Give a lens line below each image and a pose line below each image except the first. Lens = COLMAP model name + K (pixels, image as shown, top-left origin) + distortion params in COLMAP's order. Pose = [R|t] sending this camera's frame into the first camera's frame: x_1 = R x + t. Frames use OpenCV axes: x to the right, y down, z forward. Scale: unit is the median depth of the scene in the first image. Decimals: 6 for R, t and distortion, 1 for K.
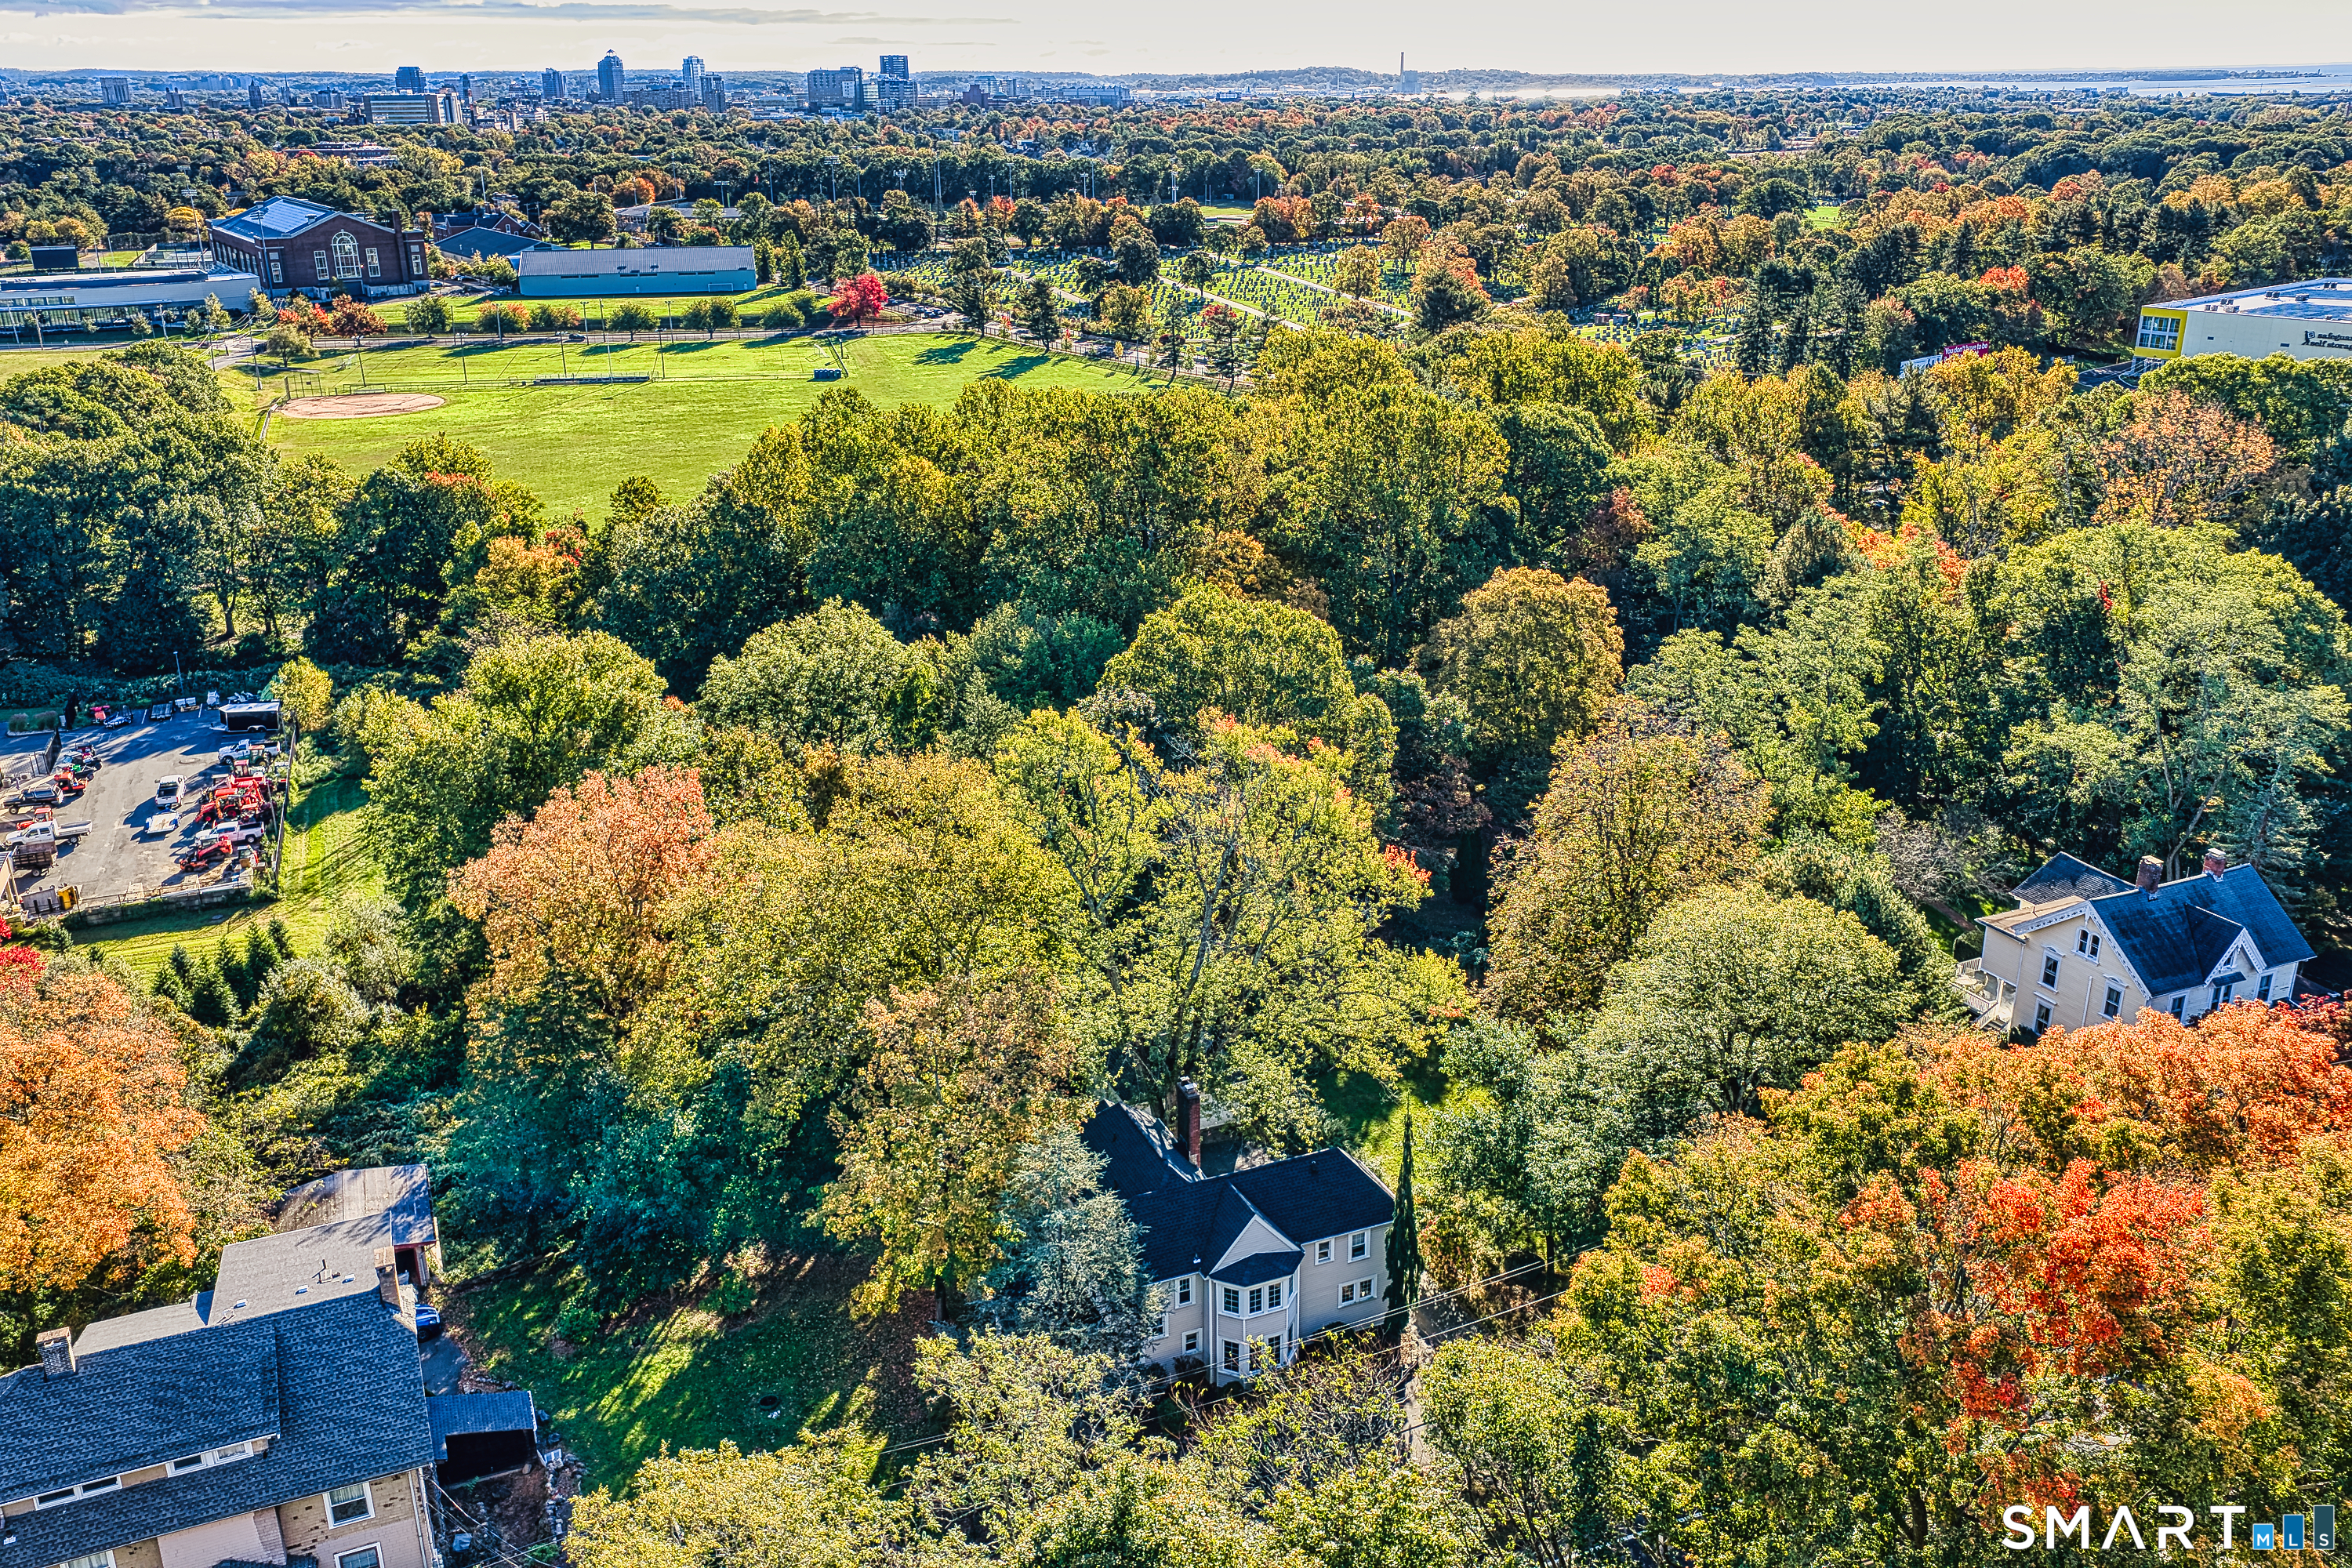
lens RADIAL K [[1871.3, 0, 1176.0], [0, 1871.3, 784.0], [0, 0, 1]] dist [0.042617, -0.058967]
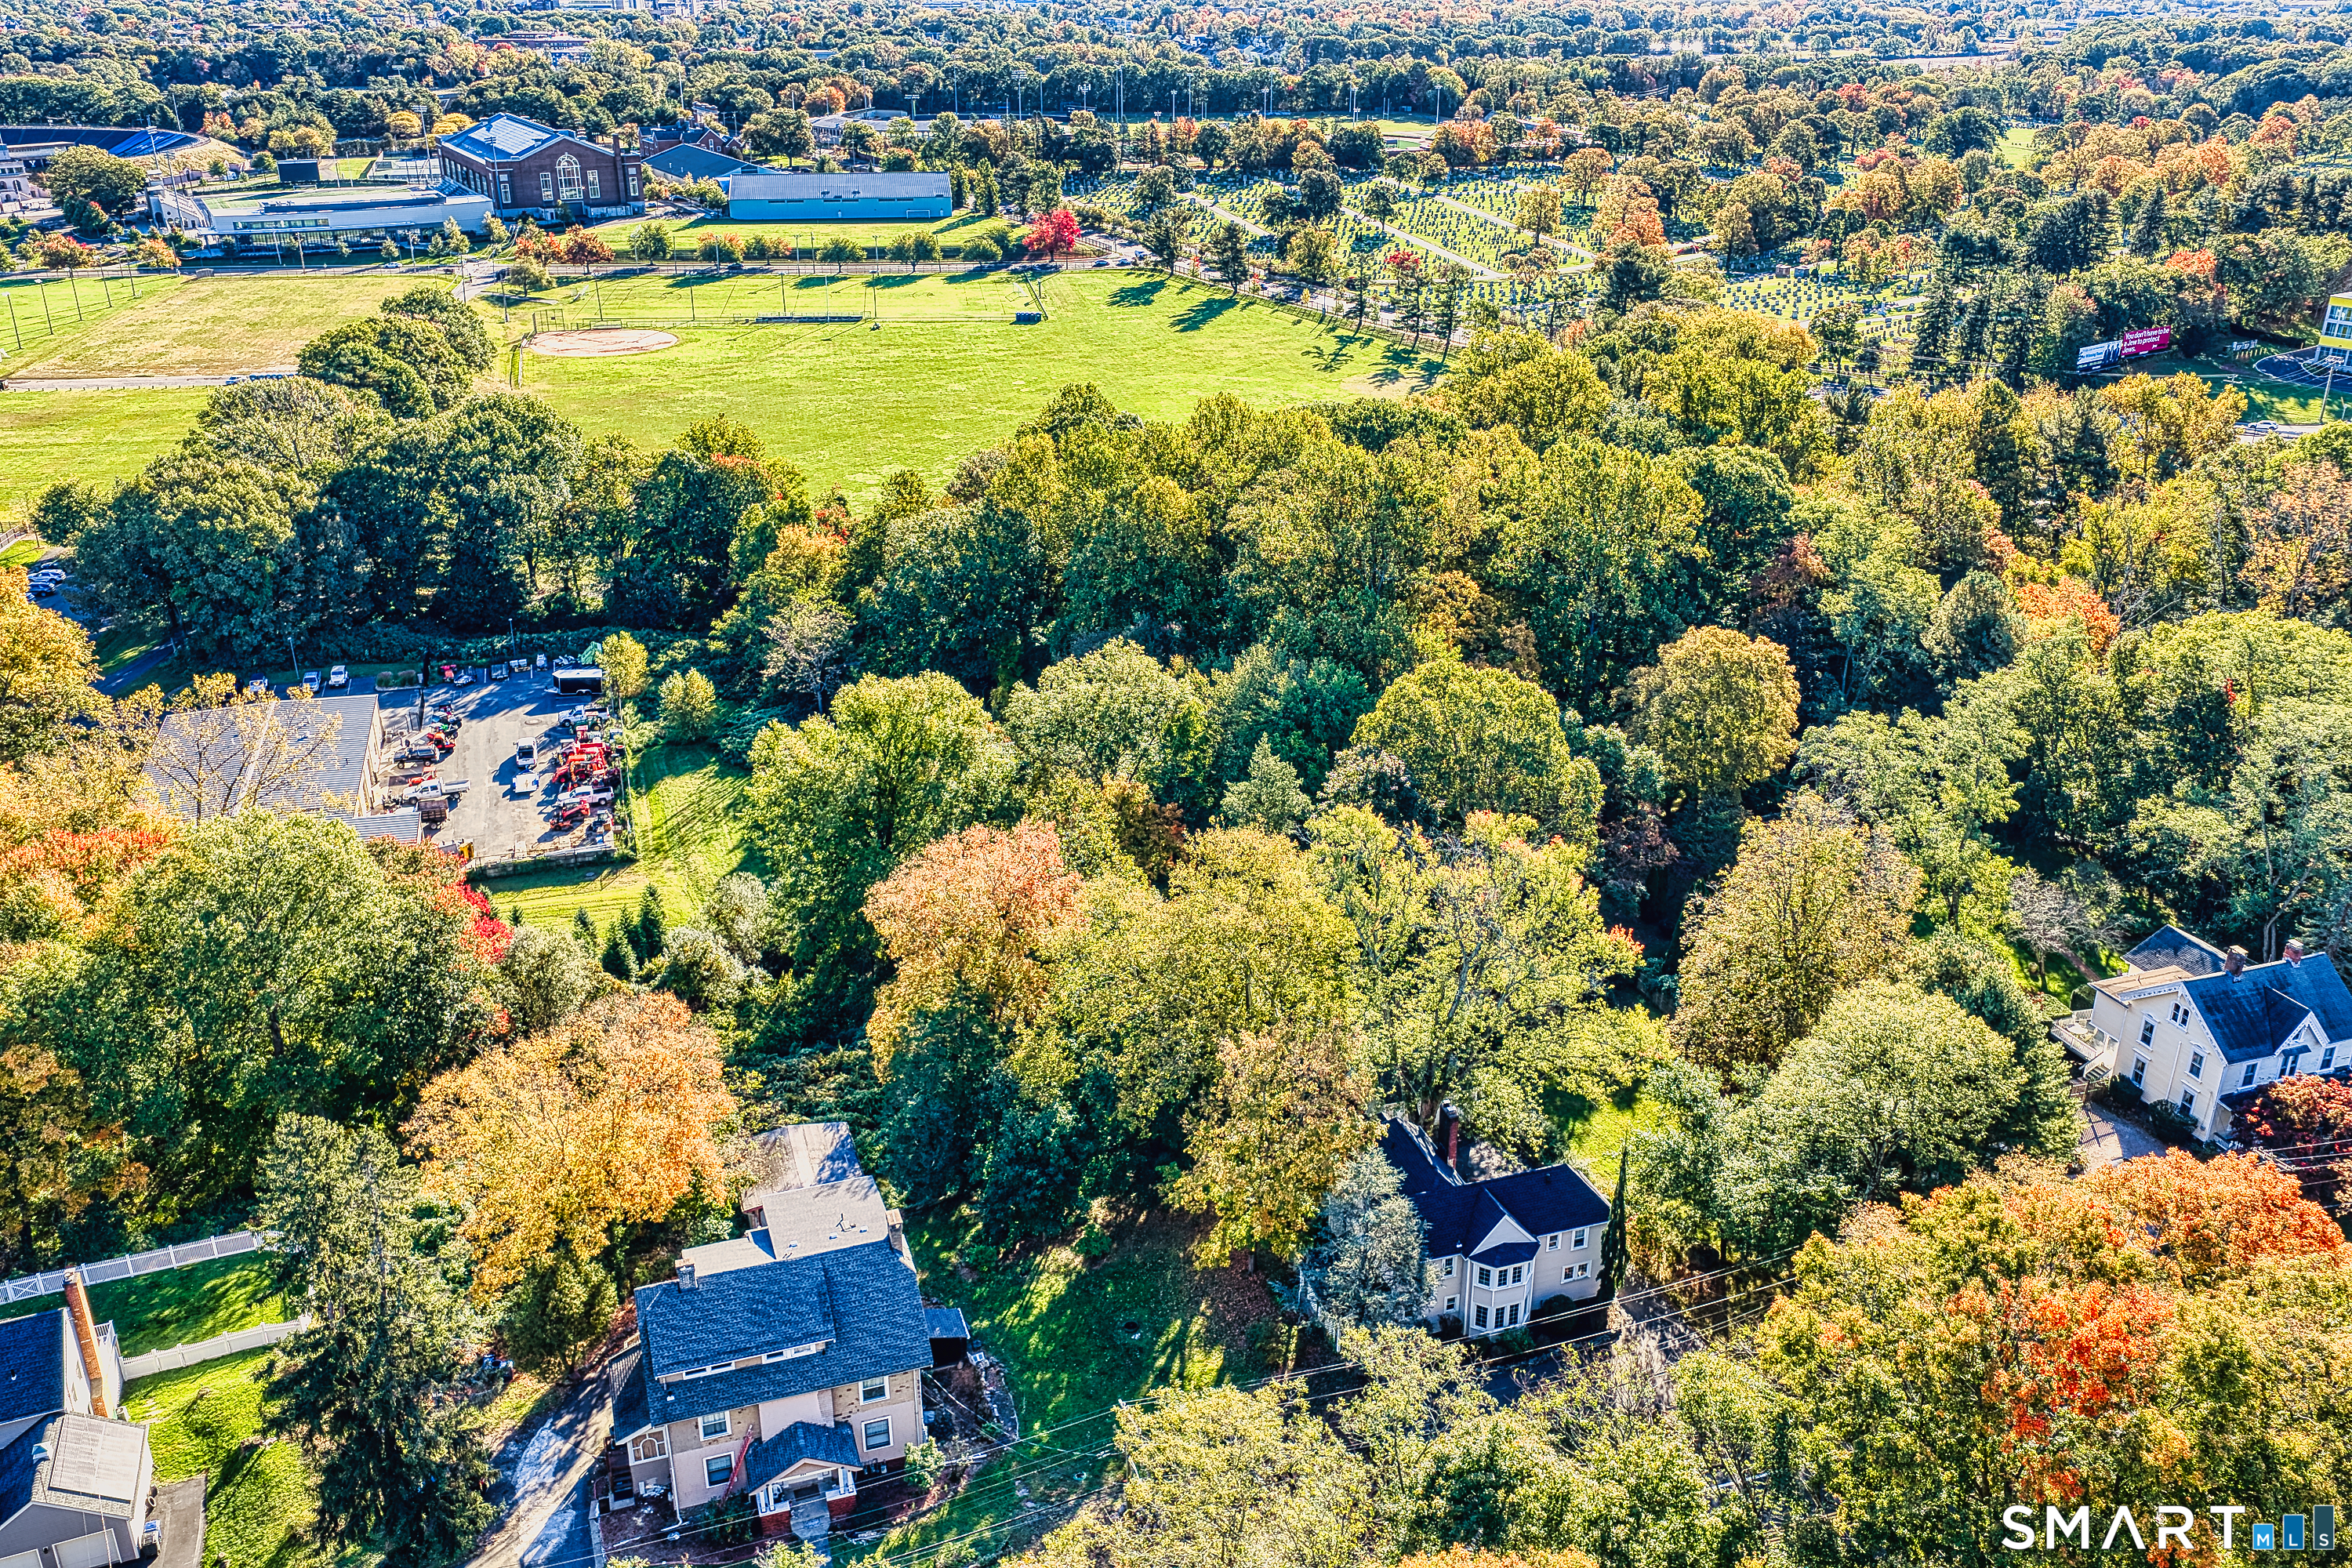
lens RADIAL K [[1893.7, 0, 1176.0], [0, 1893.7, 784.0], [0, 0, 1]] dist [0.021997, -0.010299]
pose [[0.996954, 0.041328, -0.066145, -0.051289], [-0.036982, 0.997158, 0.065637, -0.069455], [0.068670, -0.062991, 0.995649, -0.151768]]
